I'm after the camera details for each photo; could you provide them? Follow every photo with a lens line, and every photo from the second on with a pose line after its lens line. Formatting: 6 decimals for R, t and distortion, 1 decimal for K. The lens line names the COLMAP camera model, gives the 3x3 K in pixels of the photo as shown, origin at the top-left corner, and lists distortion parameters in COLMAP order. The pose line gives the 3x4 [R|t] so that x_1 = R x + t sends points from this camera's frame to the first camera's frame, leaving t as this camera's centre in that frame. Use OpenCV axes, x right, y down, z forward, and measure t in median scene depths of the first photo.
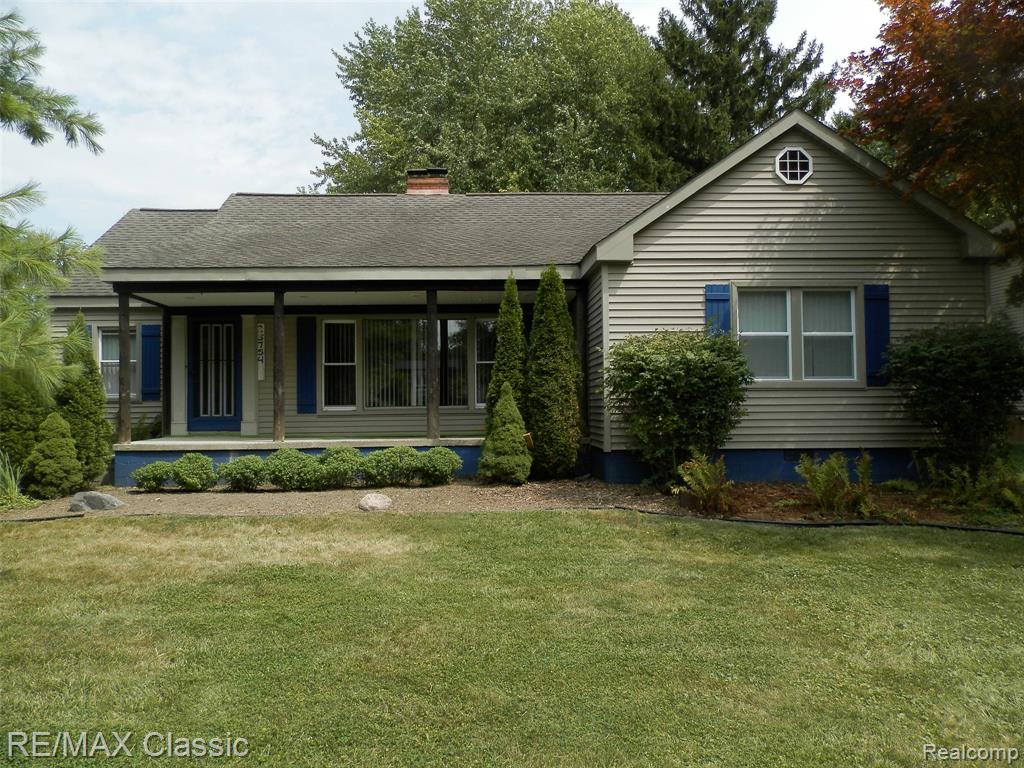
lens RADIAL K [[744.3, 0, 512.0], [0, 744.3, 384.0], [0, 0, 1]] dist [0.000253, 0.002299]
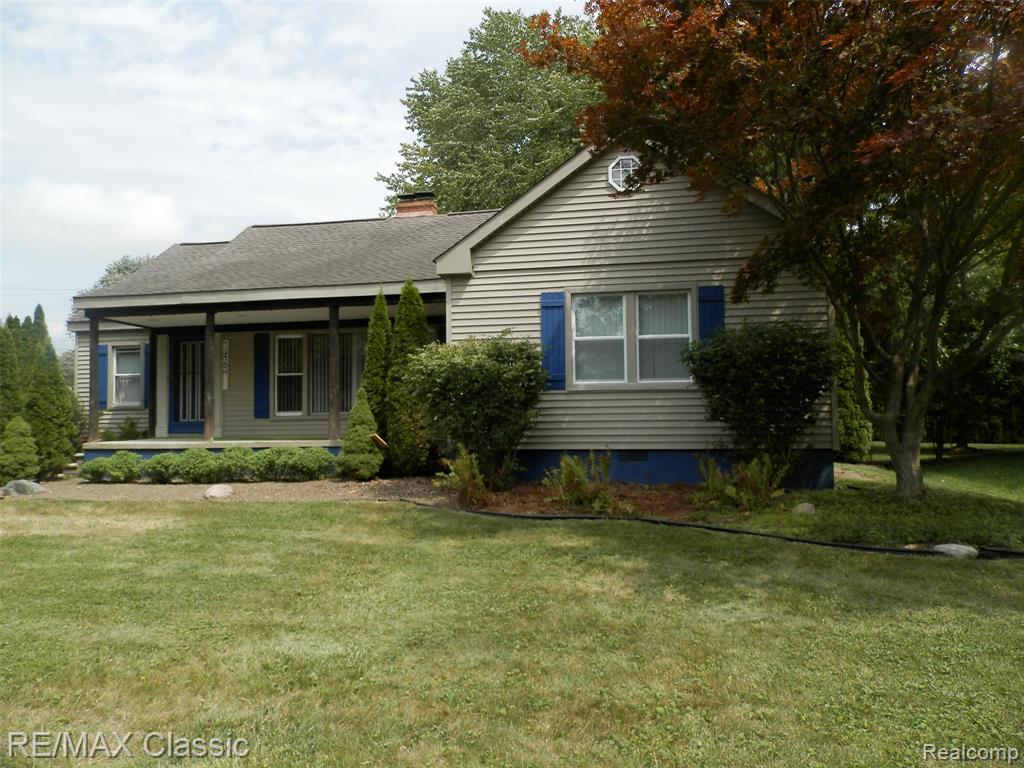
lens RADIAL K [[742.9, 0, 512.0], [0, 742.9, 384.0], [0, 0, 1]] dist [0.002927, -0.000769]
pose [[0.976412, -0.013036, -0.215522, 0.441141], [0.009884, 0.999828, -0.015693, 0.011231], [0.215689, 0.013193, 0.976373, -0.029864]]
